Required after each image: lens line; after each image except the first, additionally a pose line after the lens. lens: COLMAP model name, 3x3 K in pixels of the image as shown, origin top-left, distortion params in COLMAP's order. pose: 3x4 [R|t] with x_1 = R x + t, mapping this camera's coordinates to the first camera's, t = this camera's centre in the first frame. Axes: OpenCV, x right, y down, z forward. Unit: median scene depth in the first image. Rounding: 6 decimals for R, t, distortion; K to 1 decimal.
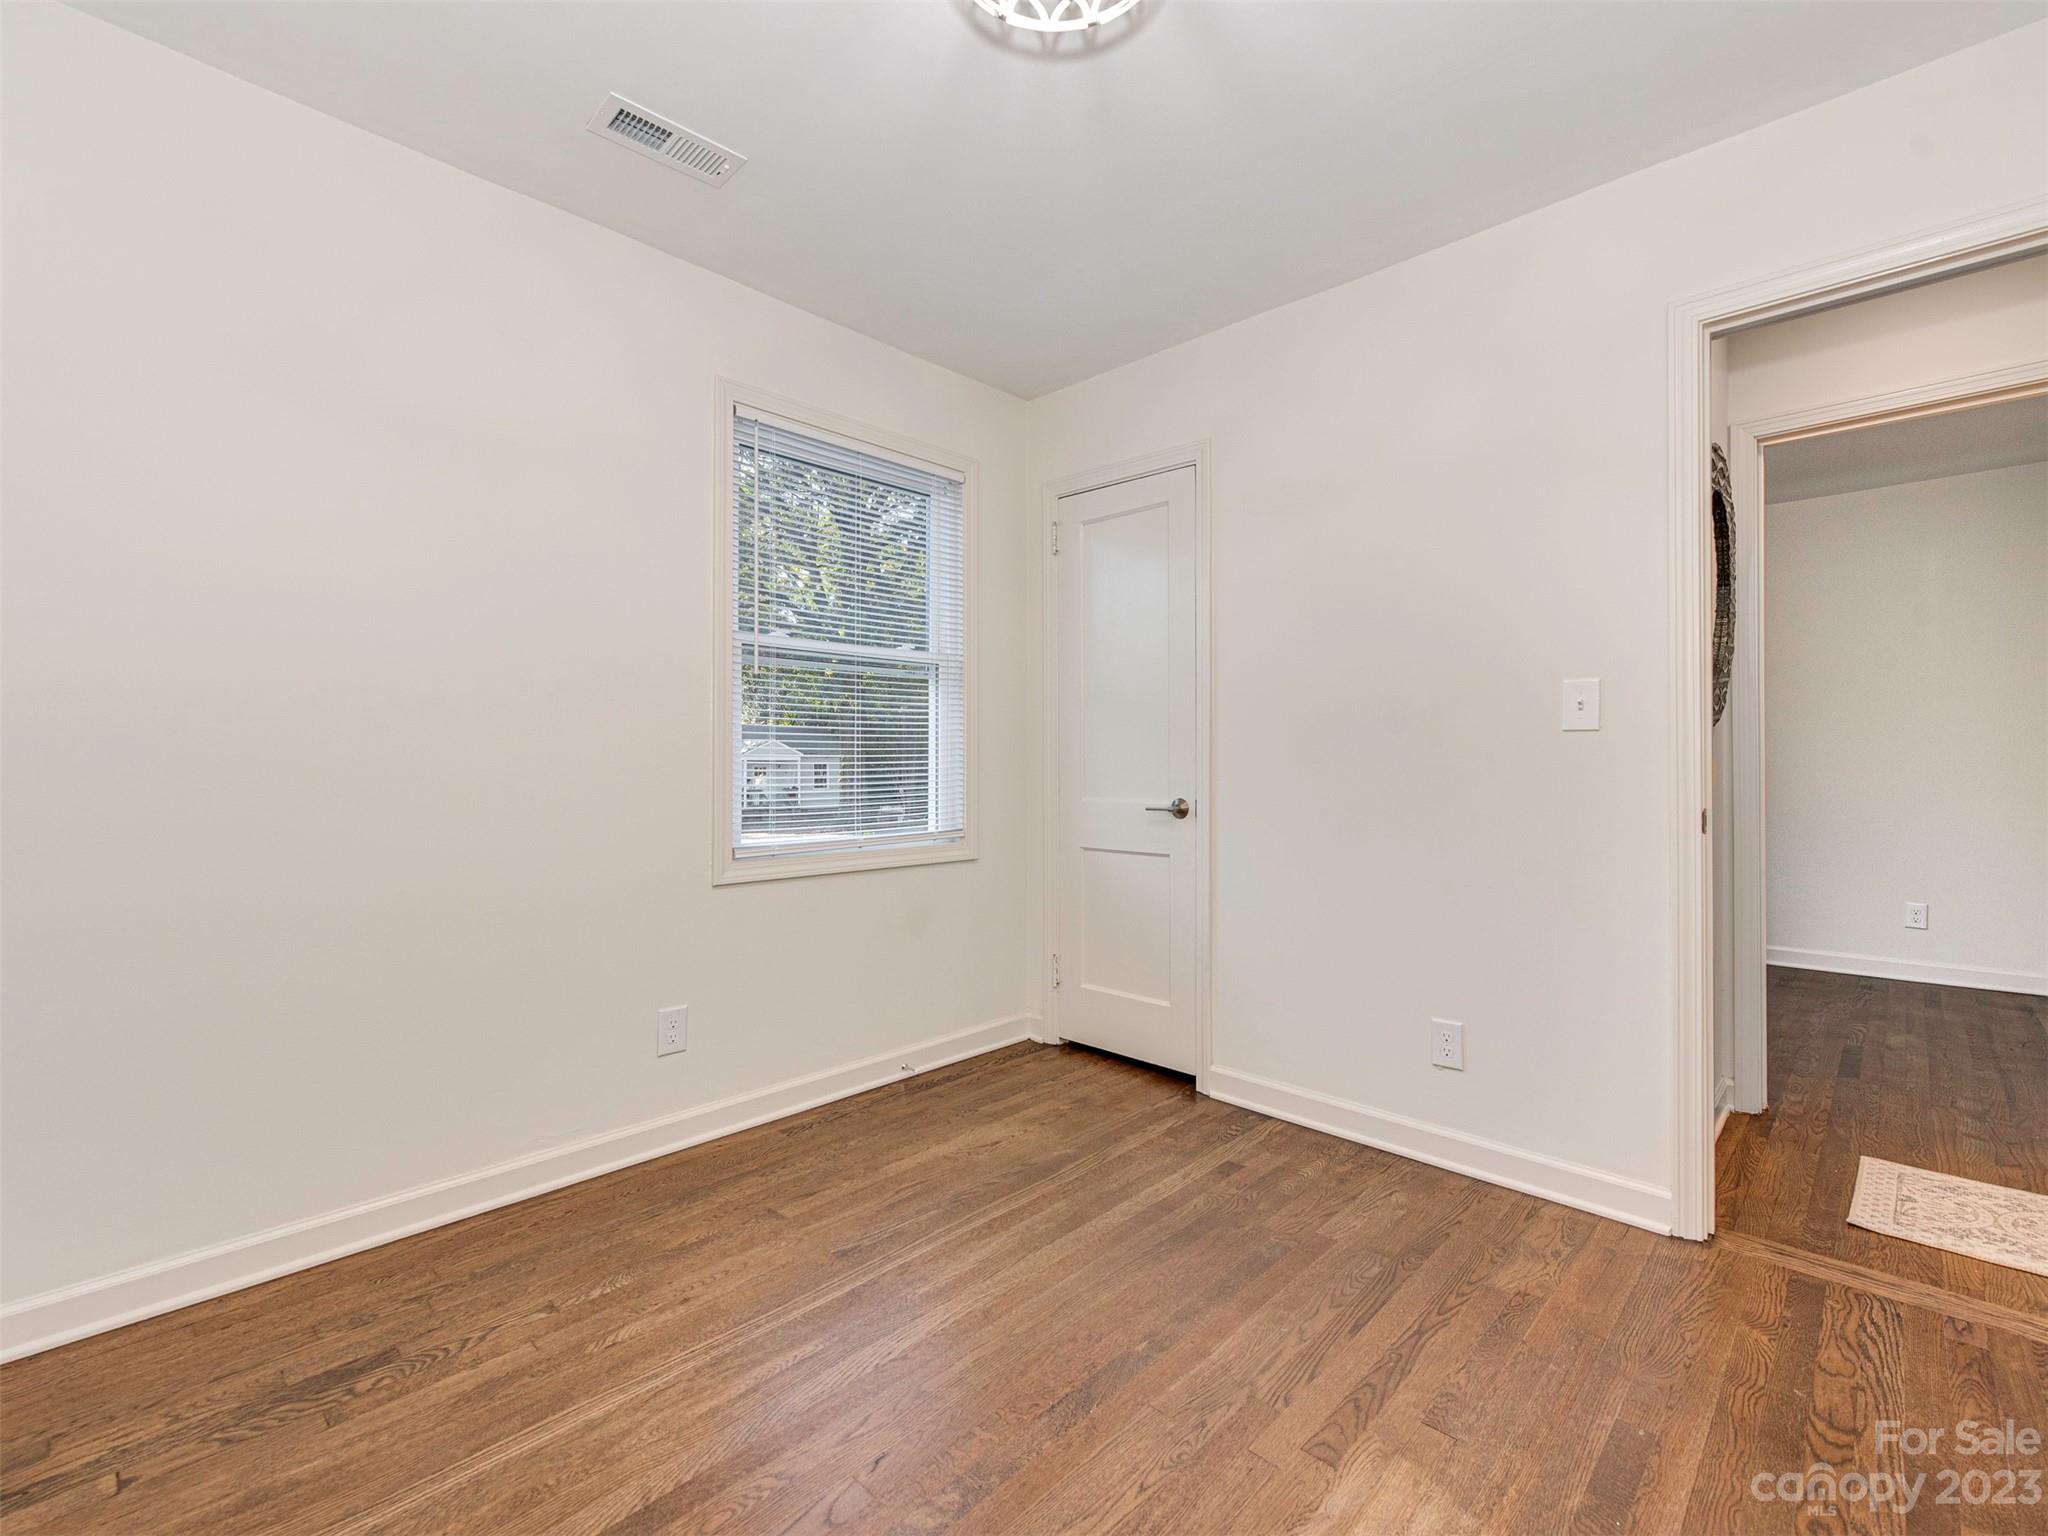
lens RADIAL K [[907.2, 0, 1039.4], [0, 907.2, 761.2], [0, 0, 1]] dist [0.011067, -0.000623]
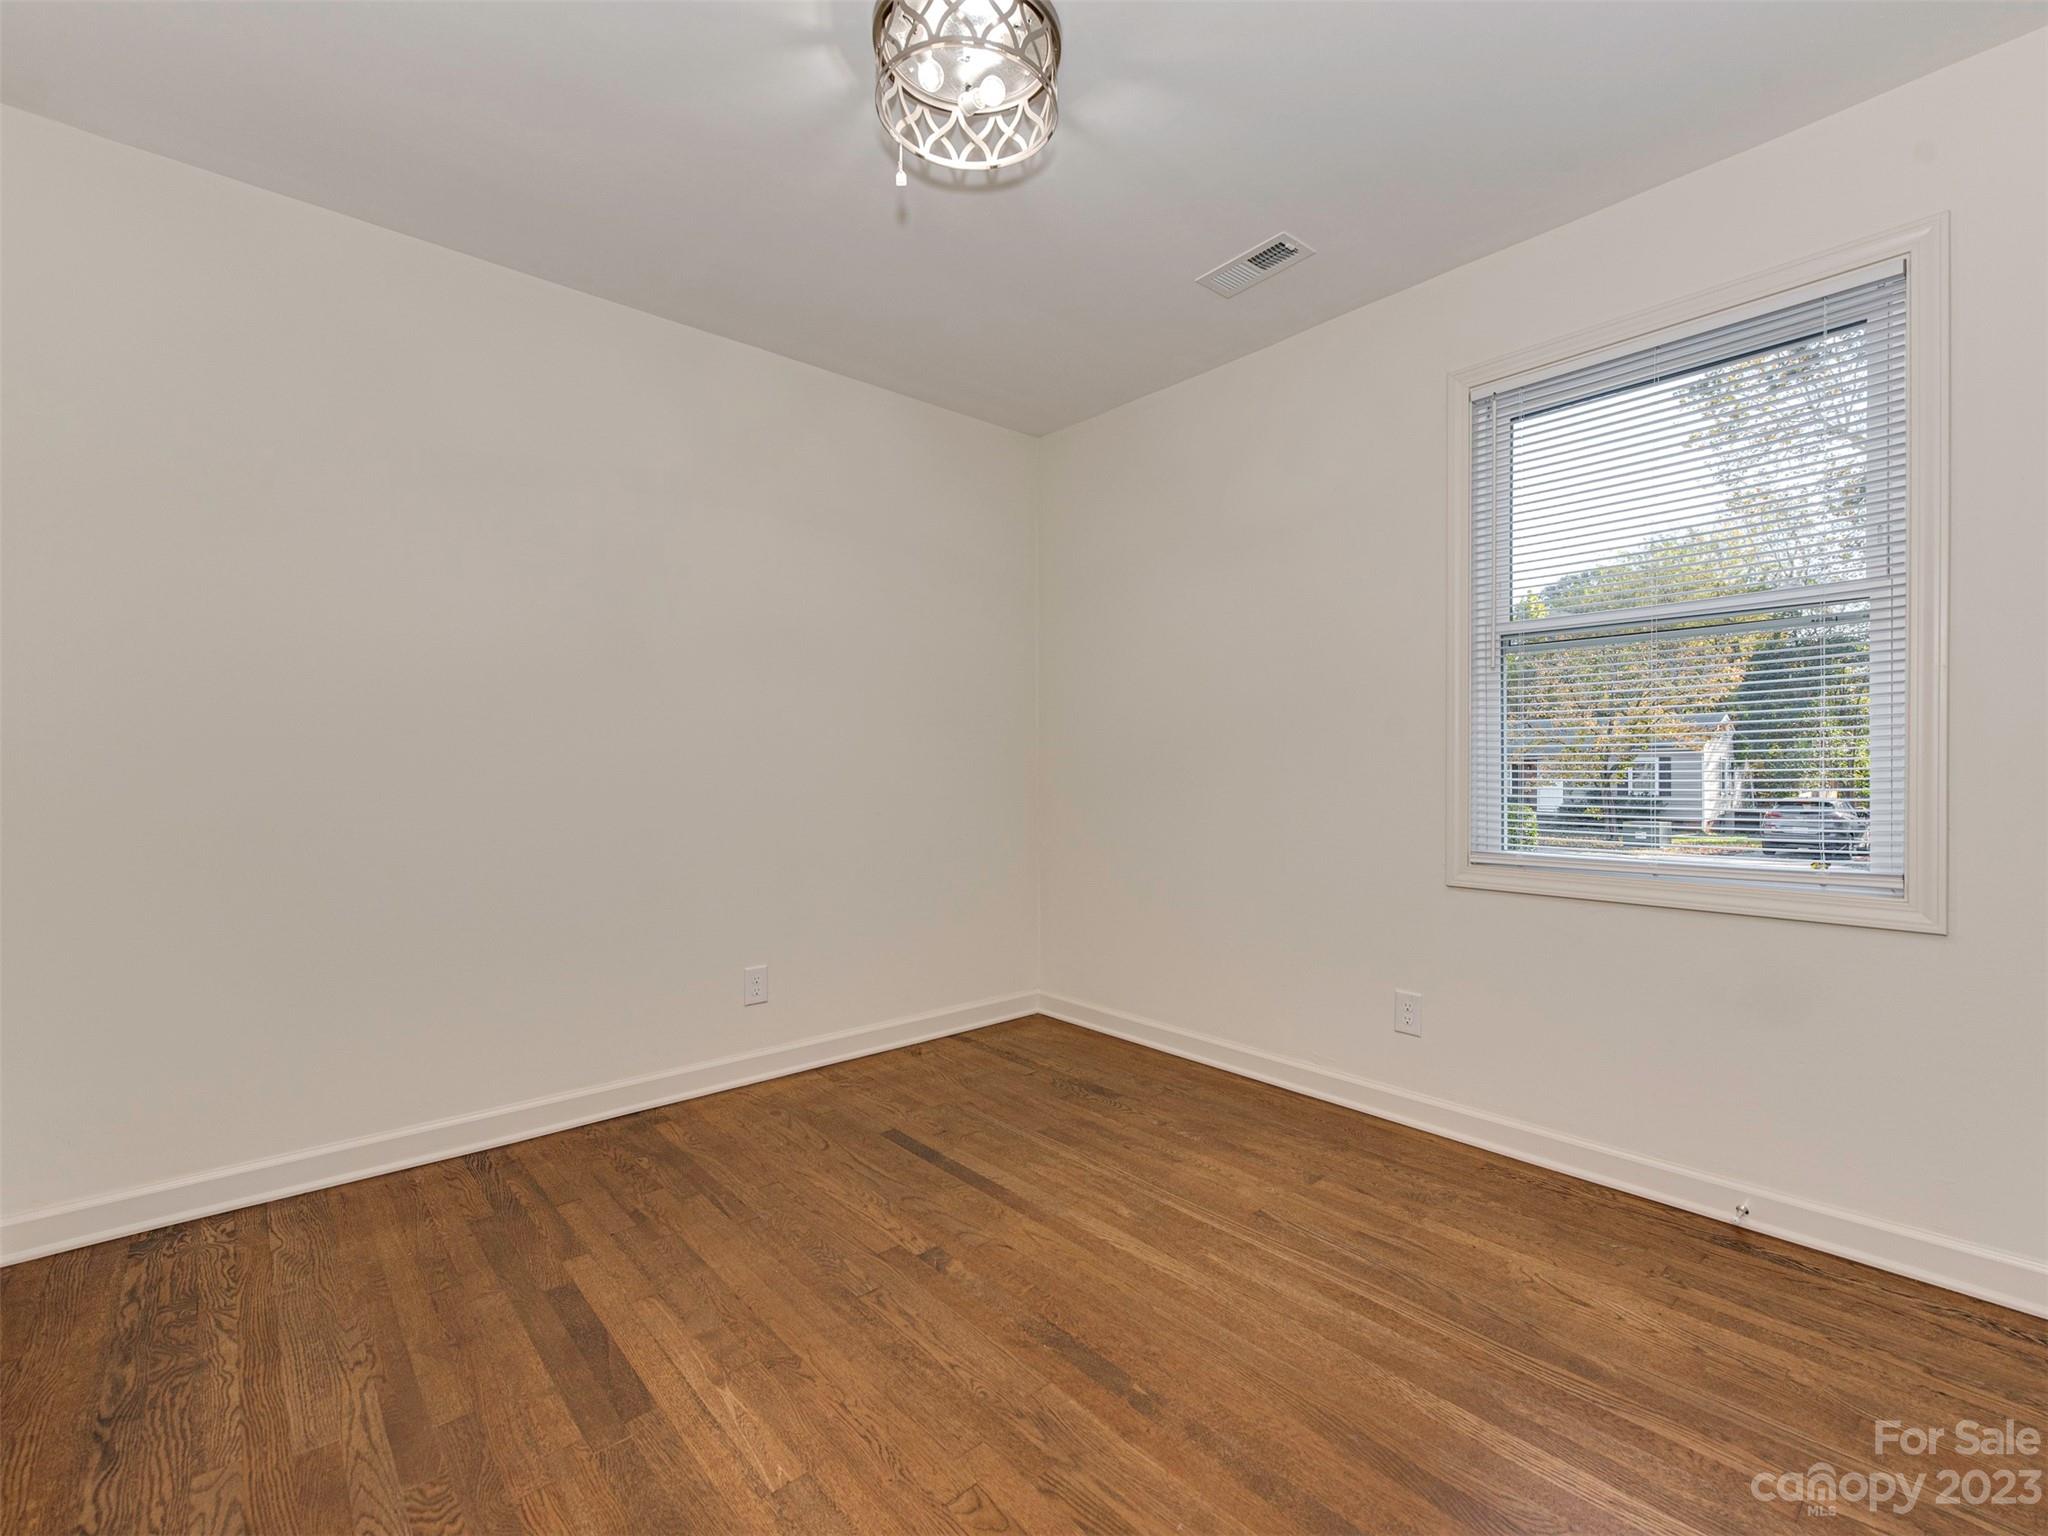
lens RADIAL K [[907.2, 0, 1039.4], [0, 907.2, 761.2], [0, 0, 1]] dist [0.011067, -0.000623]
pose [[-0.078230, -0.009140, -0.996893, 0.811006], [0.002886, 0.999952, -0.009395, 0.010558], [0.996931, -0.003612, -0.078200, 0.754092]]
